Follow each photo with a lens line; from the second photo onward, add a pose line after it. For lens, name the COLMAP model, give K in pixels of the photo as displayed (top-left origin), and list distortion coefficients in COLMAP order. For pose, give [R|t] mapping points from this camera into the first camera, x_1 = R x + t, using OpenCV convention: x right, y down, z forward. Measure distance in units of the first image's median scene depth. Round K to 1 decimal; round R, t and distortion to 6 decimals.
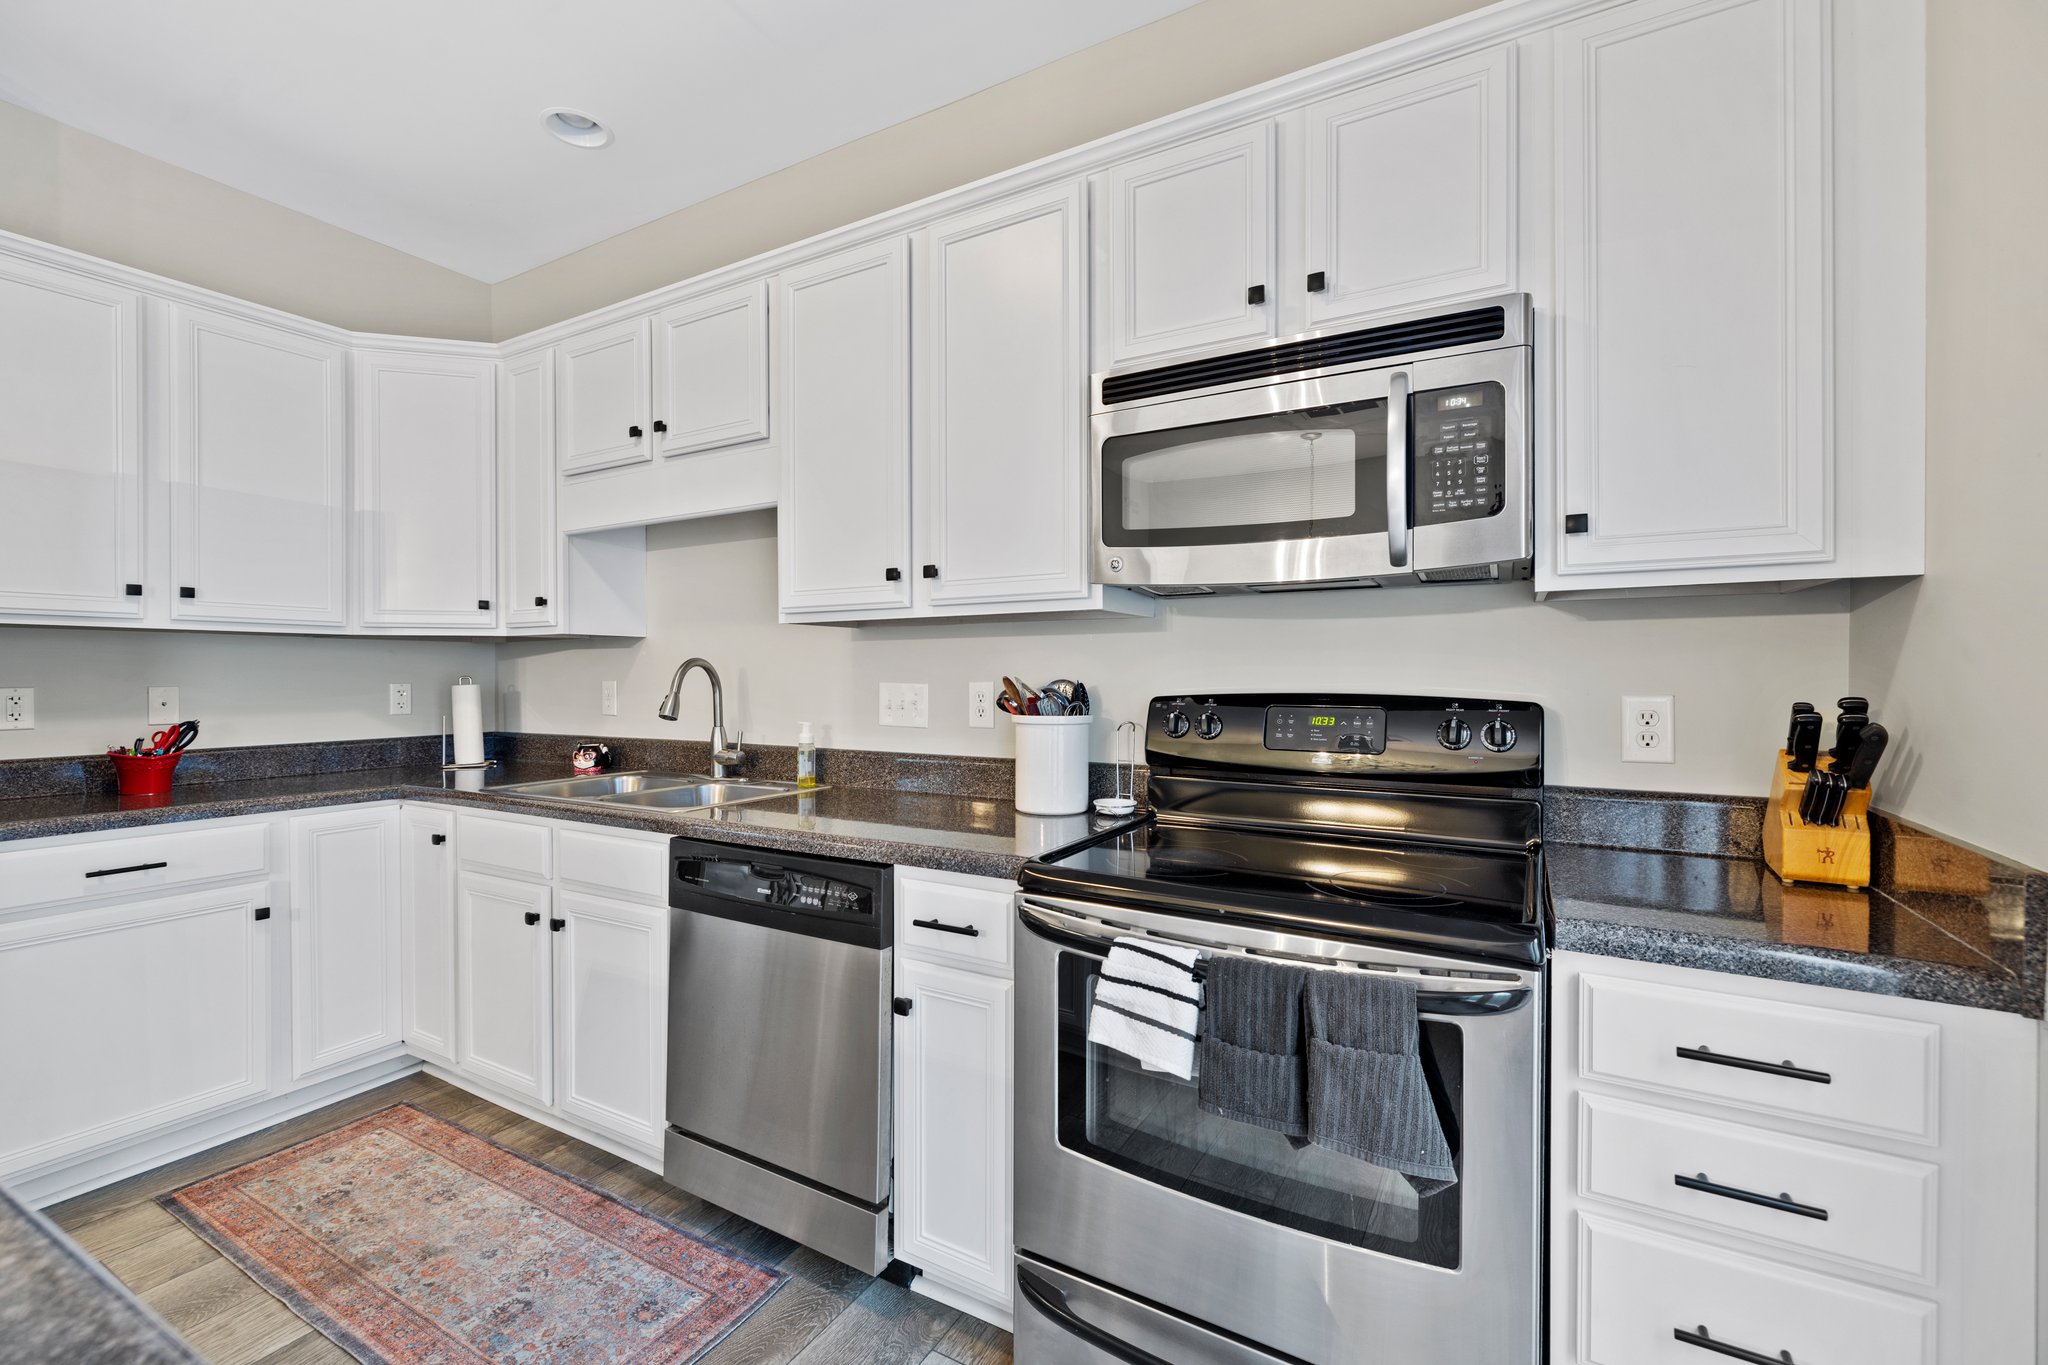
lens RADIAL K [[855.2, 0, 1024.0], [0, 855.2, 682.5], [0, 0, 1]] dist [-0.006595, 0.000075]
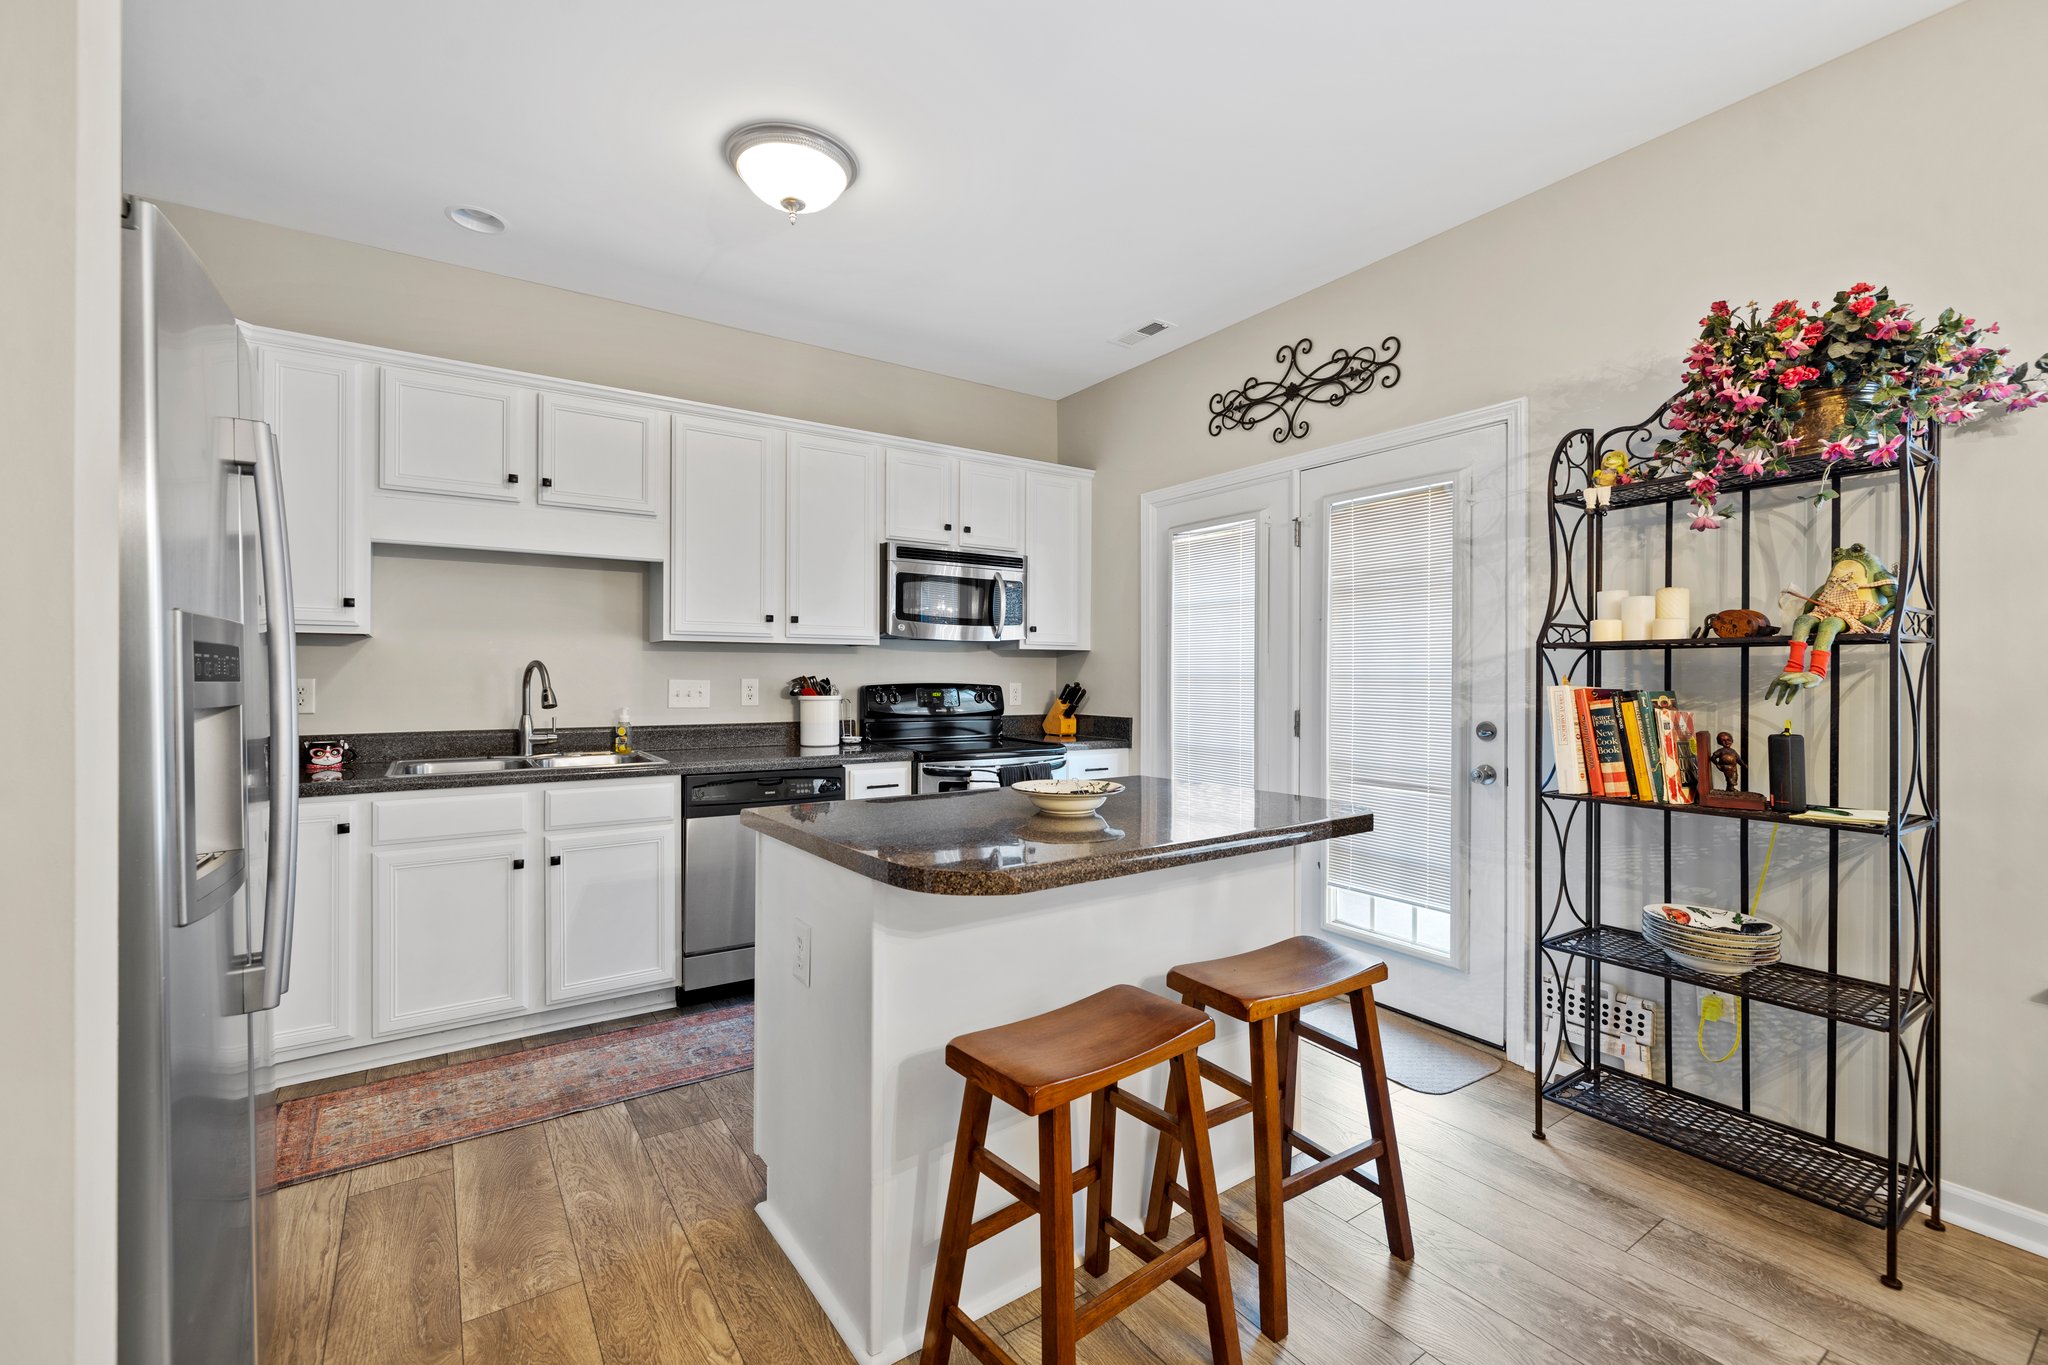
lens RADIAL K [[867.7, 0, 1024.9], [0, 867.7, 674.6], [0, 0, 1]] dist [0.001904, 0.000020]
pose [[0.438931, 0.002990, 0.898516, -1.574441], [0.002158, 0.999988, -0.004382, -0.000040], [-0.898518, 0.003862, 0.438919, -0.282530]]
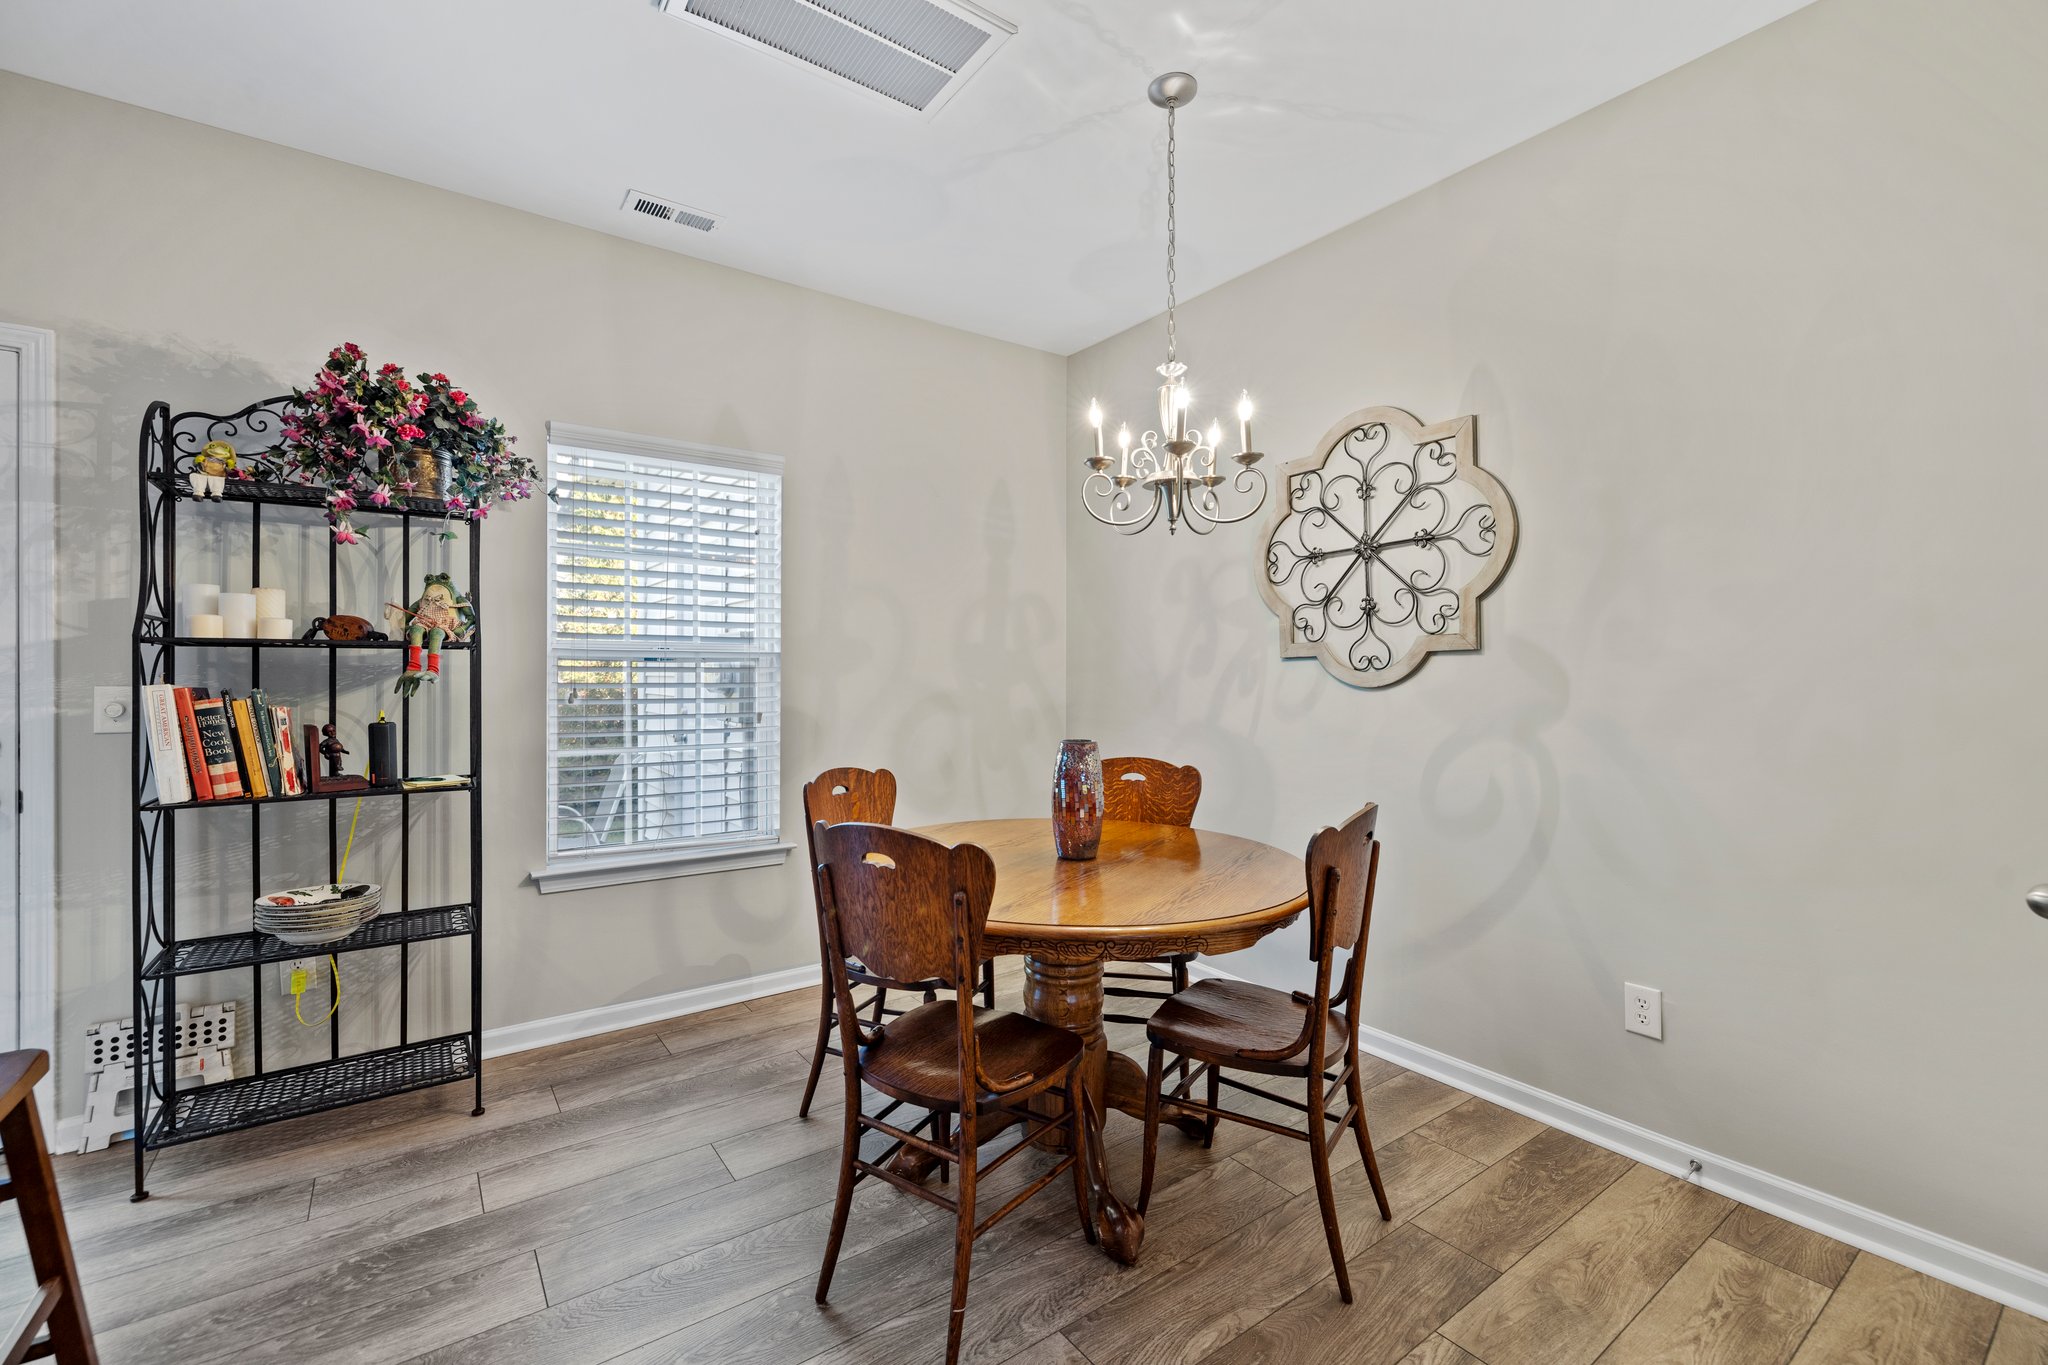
lens RADIAL K [[867.7, 0, 1024.9], [0, 867.7, 674.6], [0, 0, 1]] dist [0.001904, 0.000020]
pose [[-0.911584, -0.000141, 0.411113, -1.596230], [0.002524, 0.999979, 0.005938, -0.004907], [-0.411105, 0.006450, -0.911565, 0.135155]]
